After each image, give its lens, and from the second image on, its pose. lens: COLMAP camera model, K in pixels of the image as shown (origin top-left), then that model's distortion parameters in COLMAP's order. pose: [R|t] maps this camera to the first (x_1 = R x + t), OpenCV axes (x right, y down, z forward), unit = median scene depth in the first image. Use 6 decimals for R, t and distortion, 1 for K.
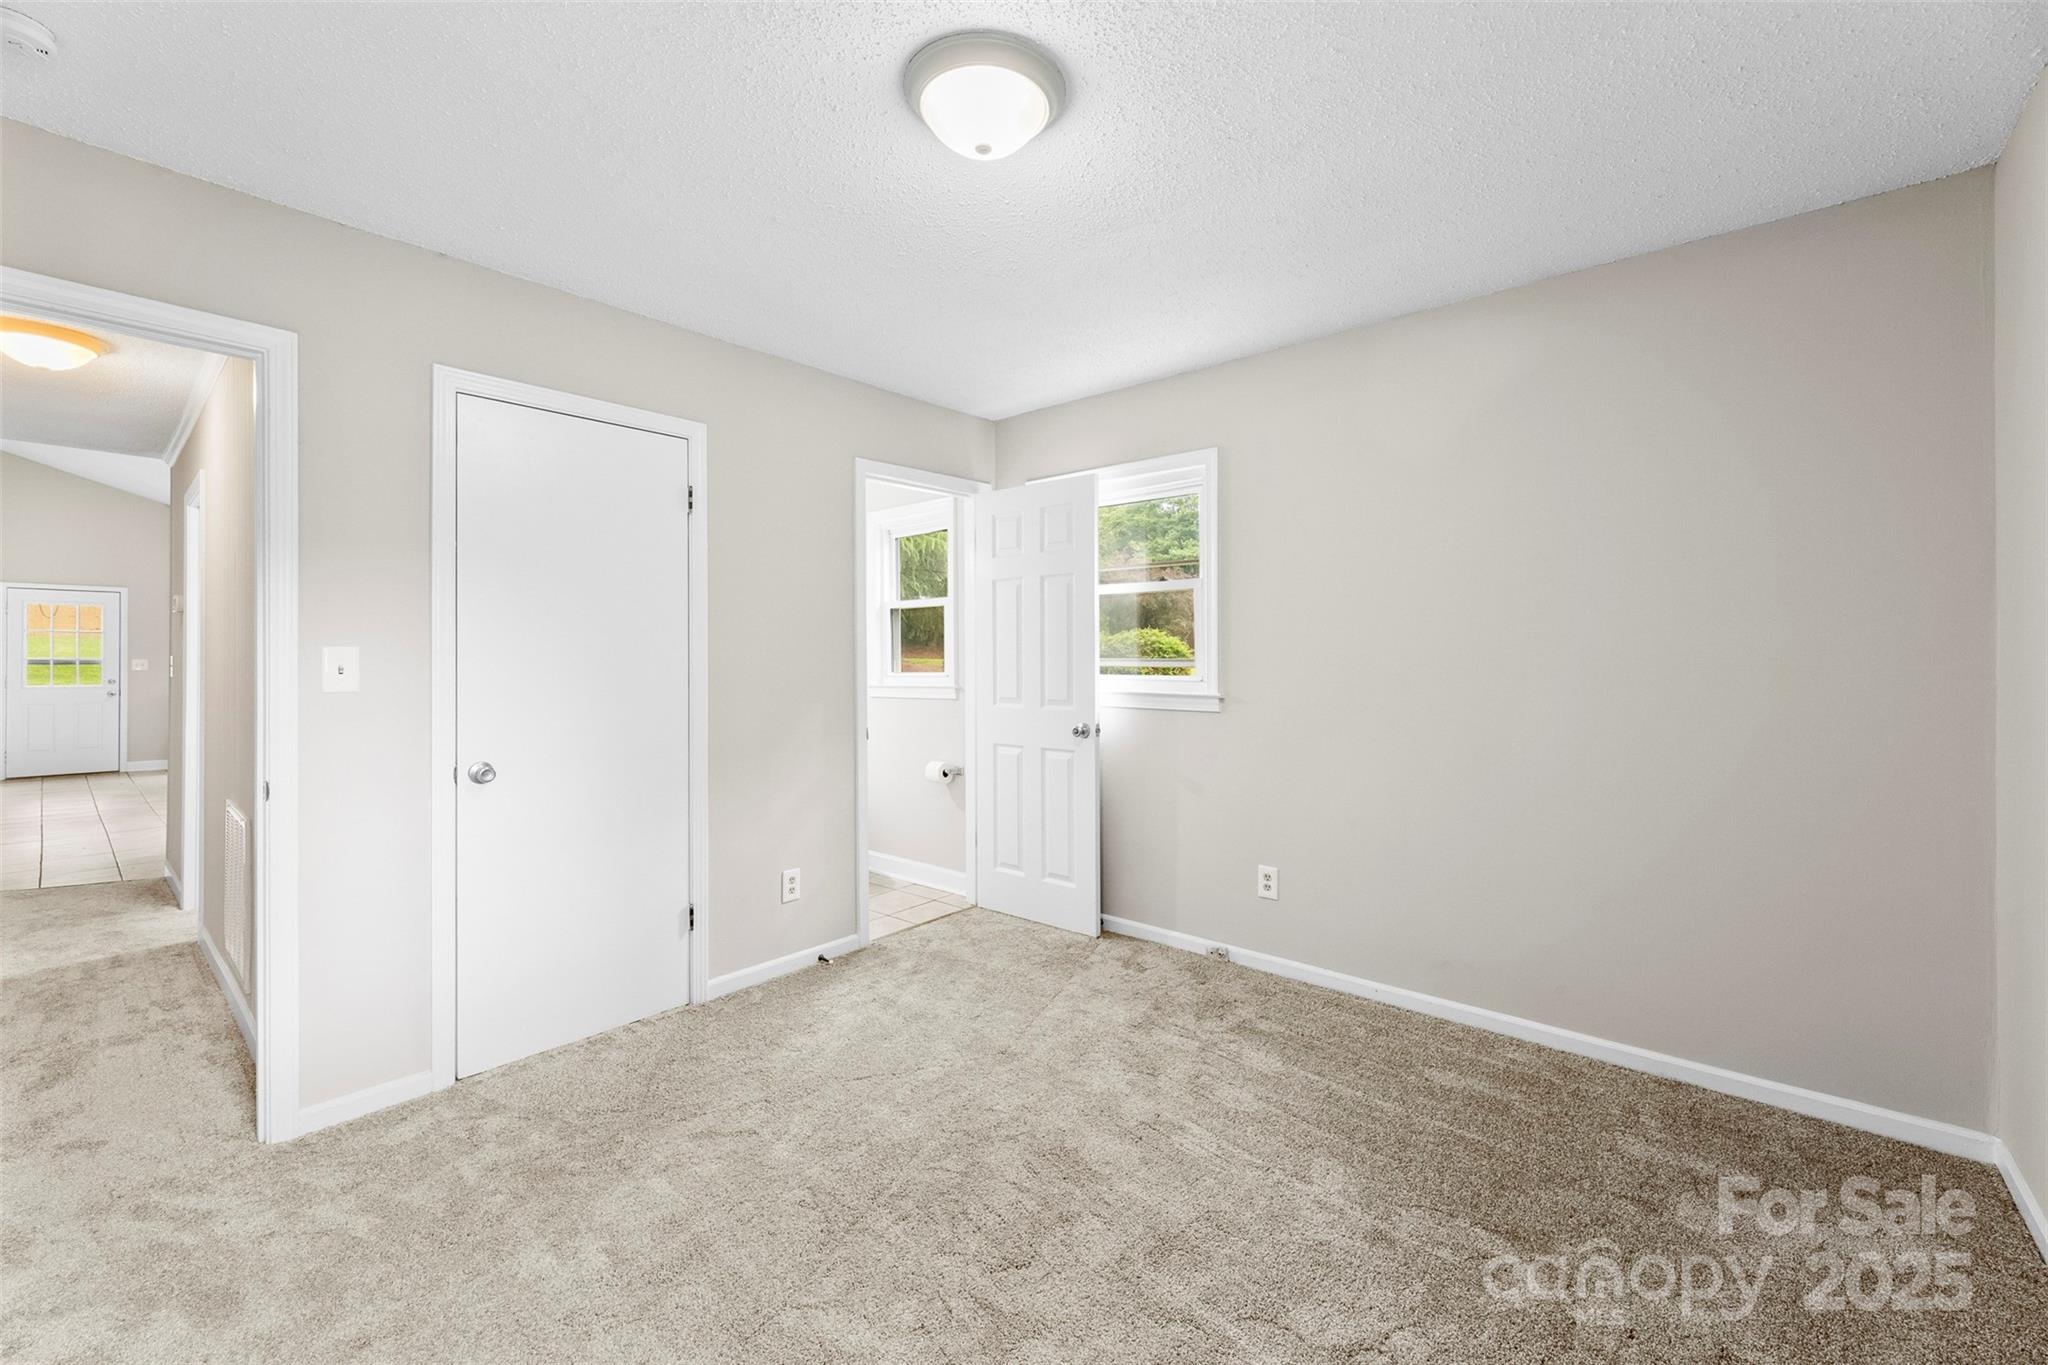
lens RADIAL K [[830.4, 0, 1029.4], [0, 830.4, 650.1], [0, 0, 1]] dist [-0.001962, -0.000185]
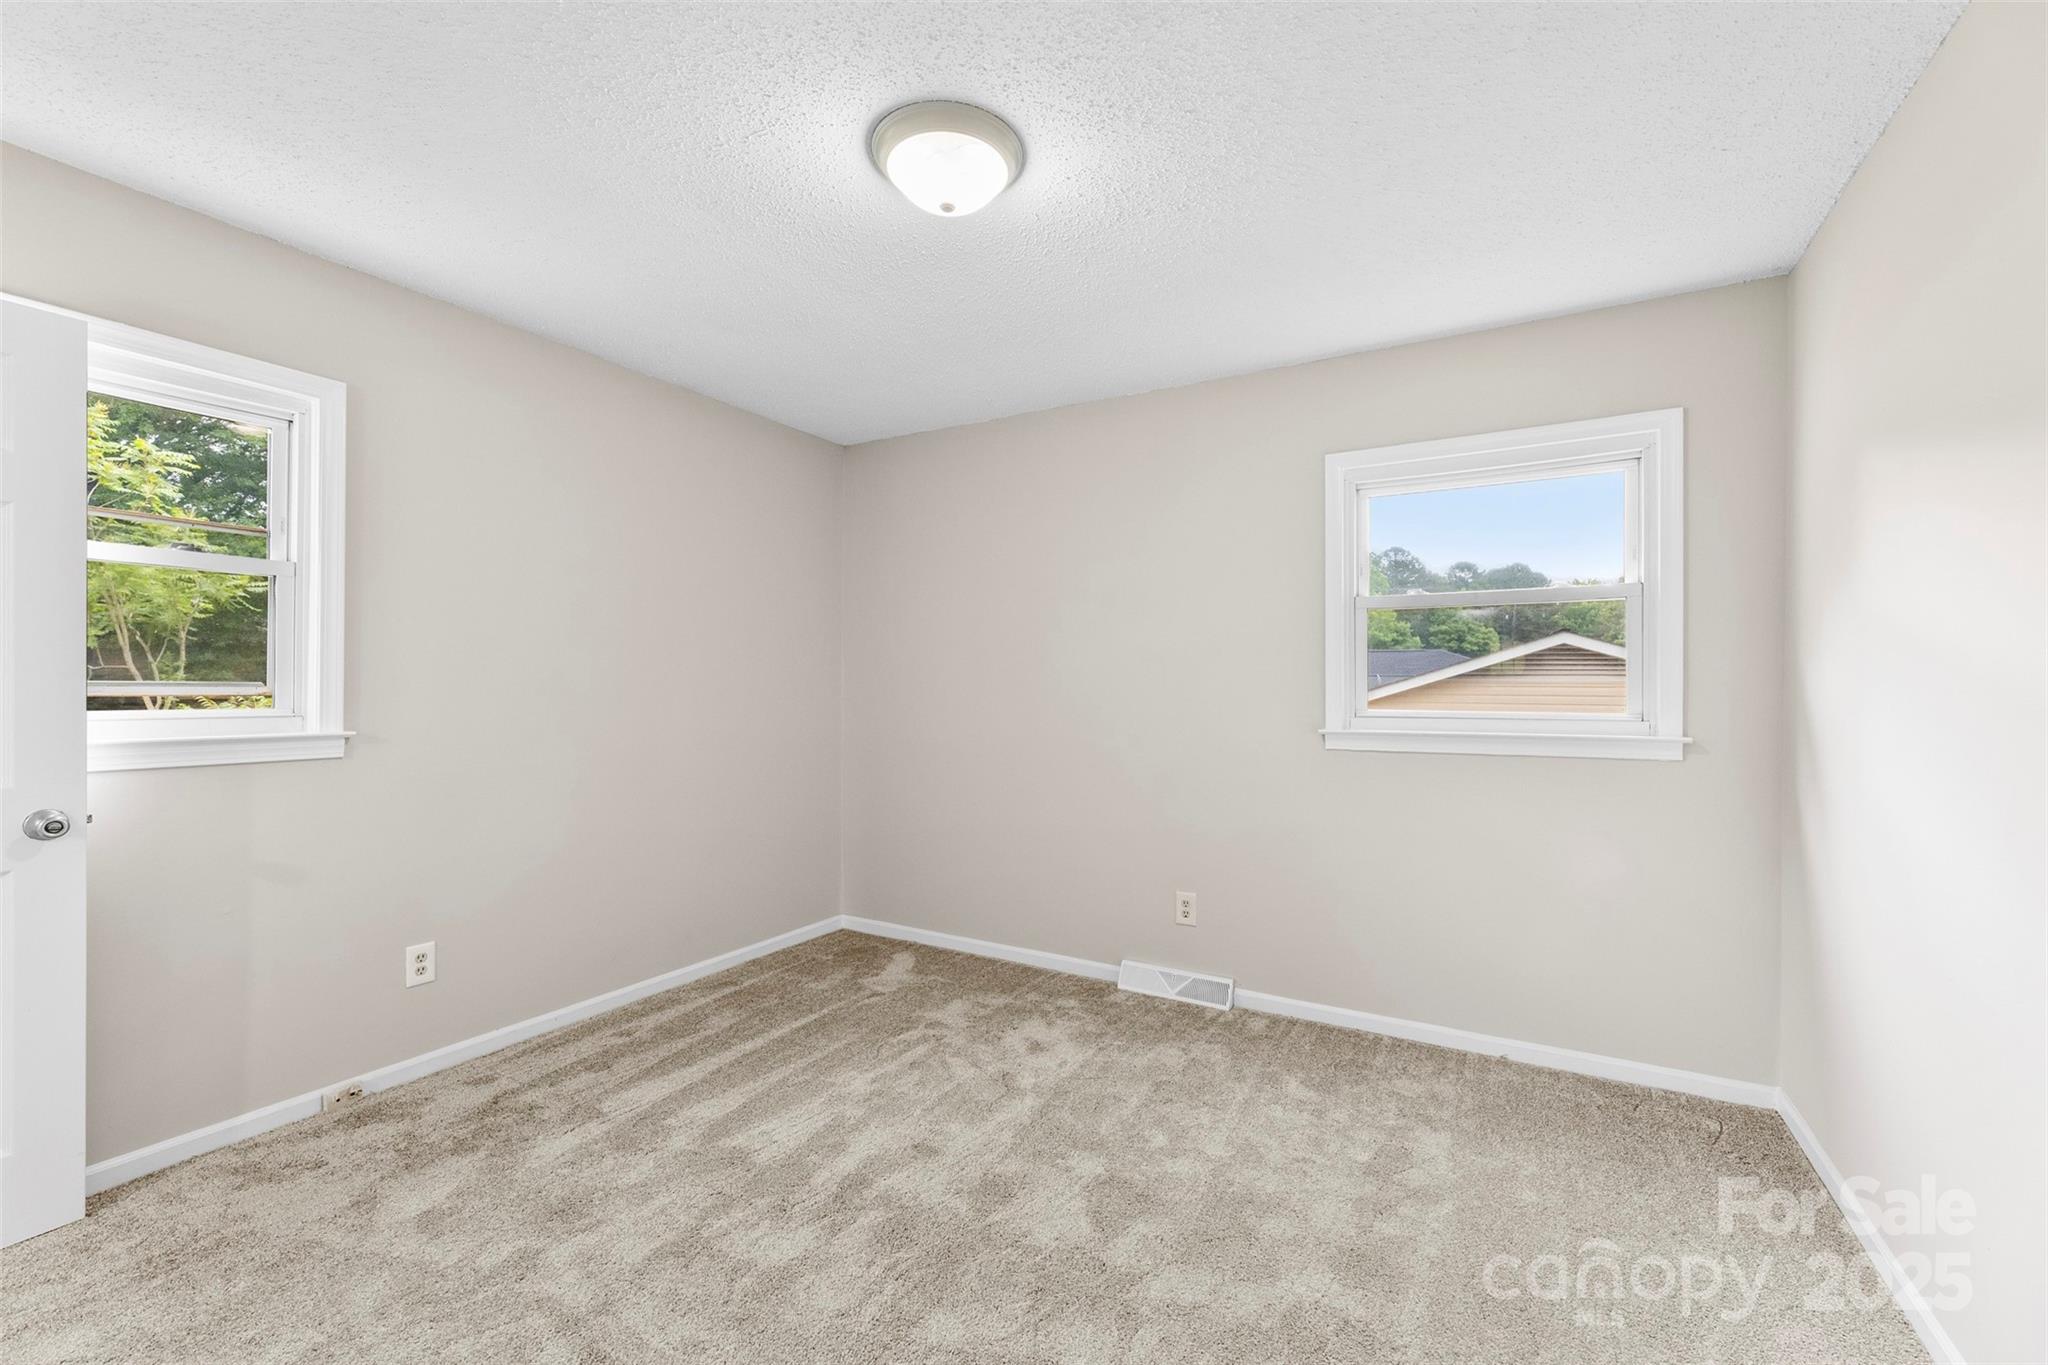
lens RADIAL K [[827.8, 0, 1016.0], [0, 827.8, 670.5], [0, 0, 1]] dist [0.000645, -0.000154]
pose [[-0.181579, 0.020975, 0.983153, -0.564851], [-0.014342, 0.999610, -0.023975, 0.008422], [-0.983272, -0.018453, -0.181207, 0.549863]]
